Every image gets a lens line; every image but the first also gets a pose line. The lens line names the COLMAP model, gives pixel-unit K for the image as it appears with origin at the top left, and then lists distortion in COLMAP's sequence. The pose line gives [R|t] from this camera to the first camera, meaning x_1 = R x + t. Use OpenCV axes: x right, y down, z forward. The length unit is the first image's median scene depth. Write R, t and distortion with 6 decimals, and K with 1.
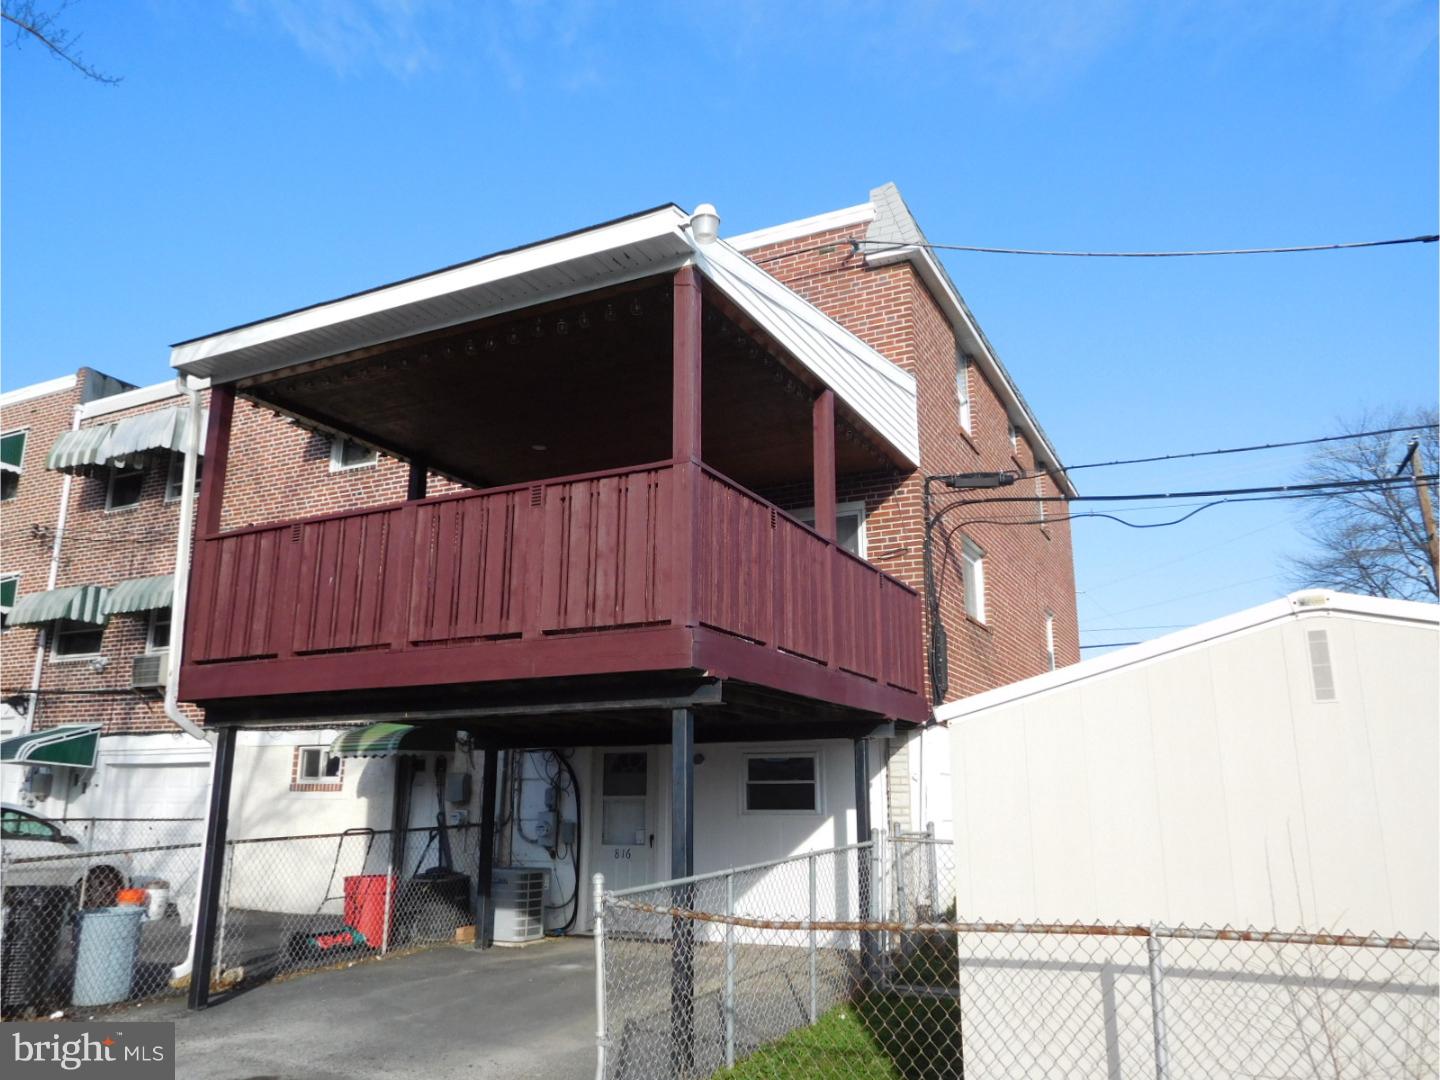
lens RADIAL K [[1062.3, 0, 722.5], [0, 1062.3, 540.9], [0, 0, 1]] dist [-0.029525, 0.006952]
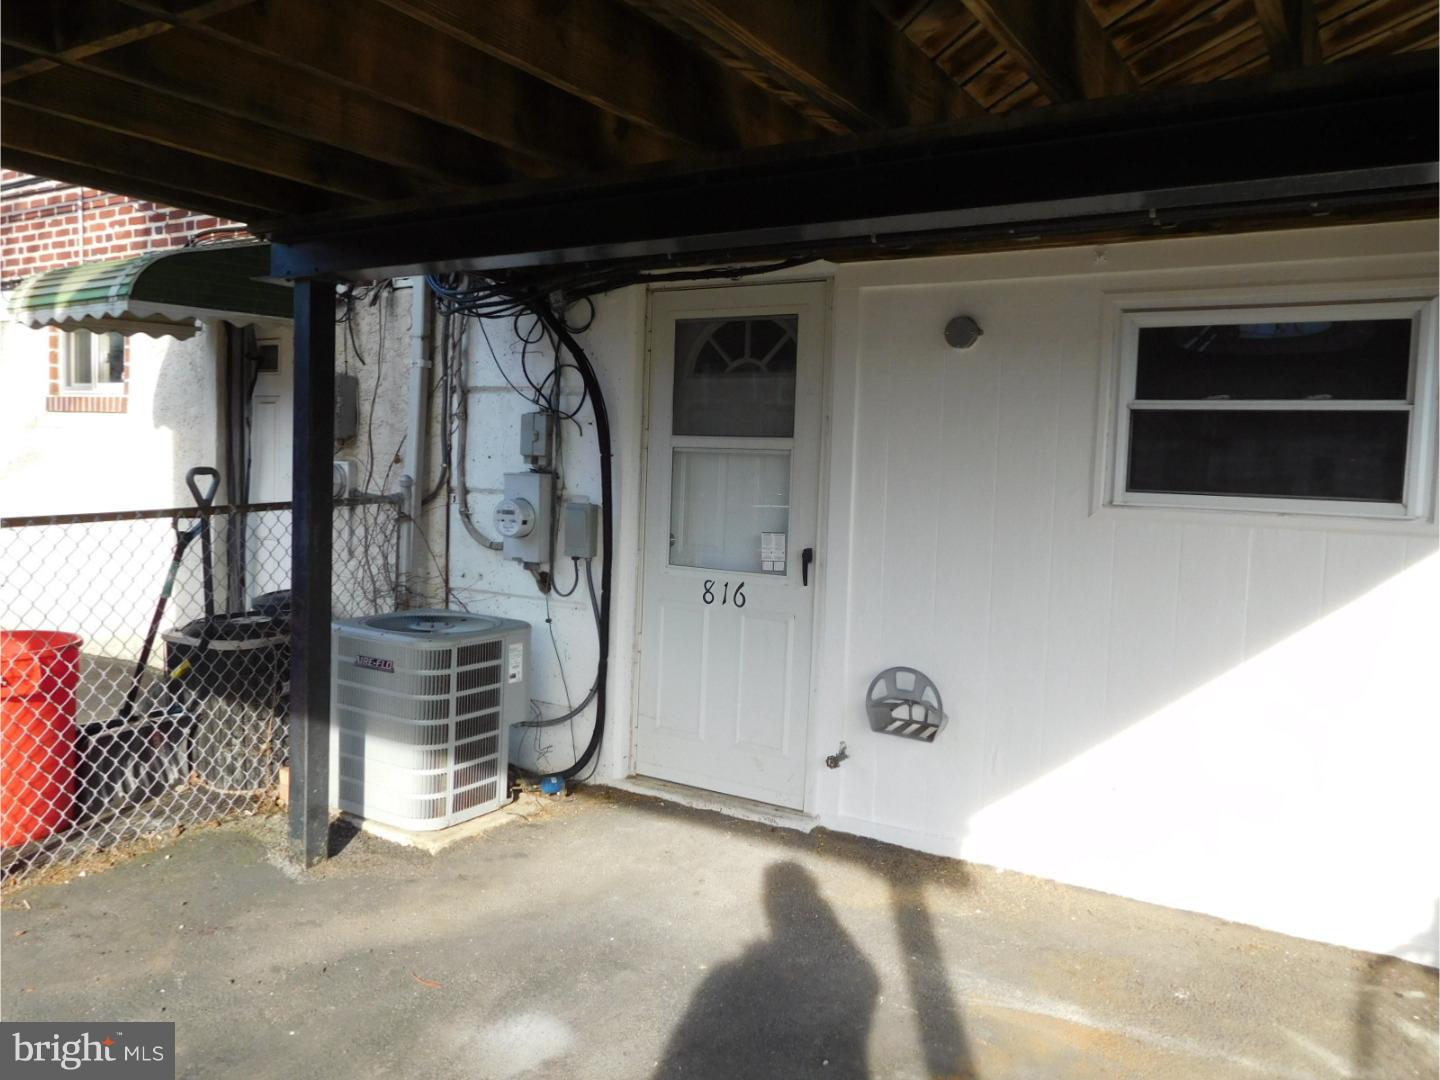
lens RADIAL K [[1062.3, 0, 728.5], [0, 1062.3, 544.0], [0, 0, 1]] dist [-0.029525, 0.006952]
pose [[0.995433, 0.041691, -0.085879, -0.060883], [-0.012047, 0.947265, 0.320224, 0.159369], [0.094701, -0.317727, 0.943441, 0.649103]]
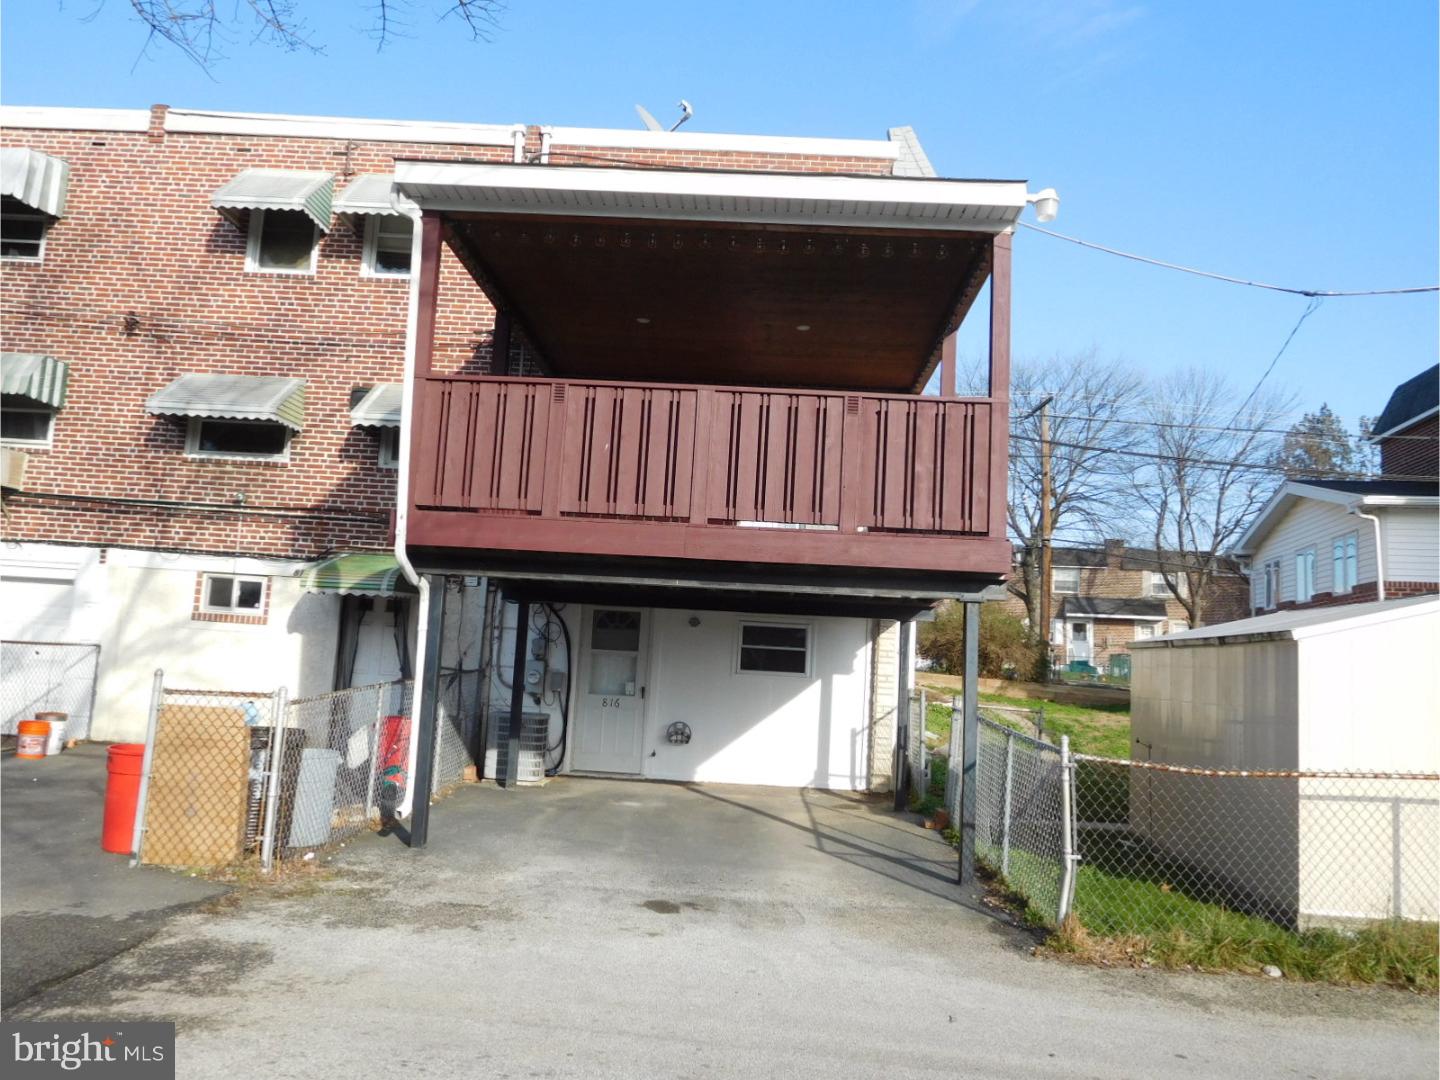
lens RADIAL K [[1062.3, 0, 729.5], [0, 1062.3, 536.5], [0, 0, 1]] dist [-0.029525, 0.006952]
pose [[0.905241, 0.100652, 0.412804, -0.438565], [-0.155633, 0.982564, 0.101715, 0.000875], [-0.395369, -0.156323, 0.905122, 0.002835]]
